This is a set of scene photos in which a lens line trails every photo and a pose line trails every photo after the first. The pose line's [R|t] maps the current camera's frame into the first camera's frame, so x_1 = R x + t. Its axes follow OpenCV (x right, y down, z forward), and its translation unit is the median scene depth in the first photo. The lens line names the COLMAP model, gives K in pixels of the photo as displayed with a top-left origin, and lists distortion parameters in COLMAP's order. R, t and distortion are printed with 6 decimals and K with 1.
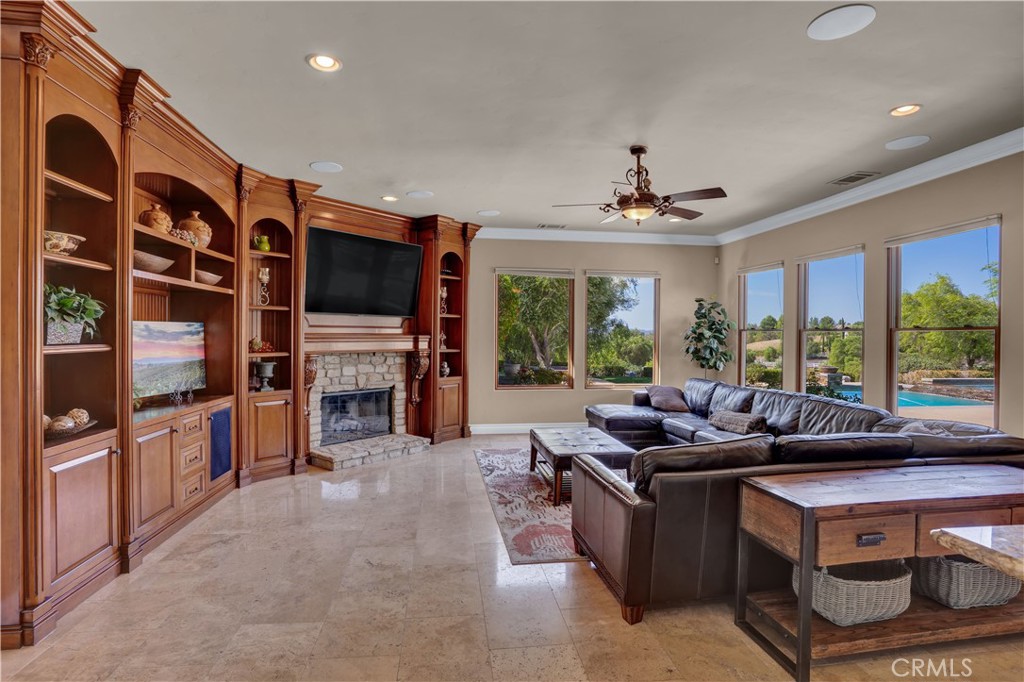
lens RADIAL K [[515.7, 0, 505.4], [0, 515.7, 338.0], [0, 0, 1]] dist [-0.069311, 0.026115]
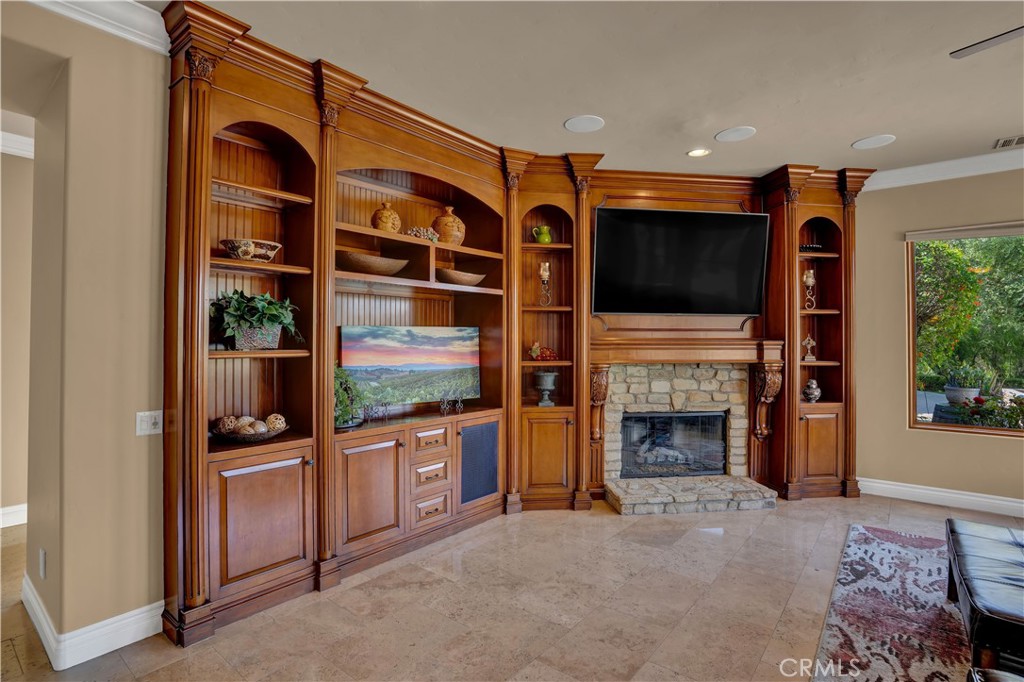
lens RADIAL K [[515.7, 0, 497.7], [0, 515.7, 331.2], [0, 0, 1]] dist [-0.069311, 0.026115]
pose [[0.694386, -0.015275, -0.719440, 0.100058], [-0.003232, 0.999698, -0.024345, -0.000115], [0.719595, 0.019230, 0.694128, 0.331828]]
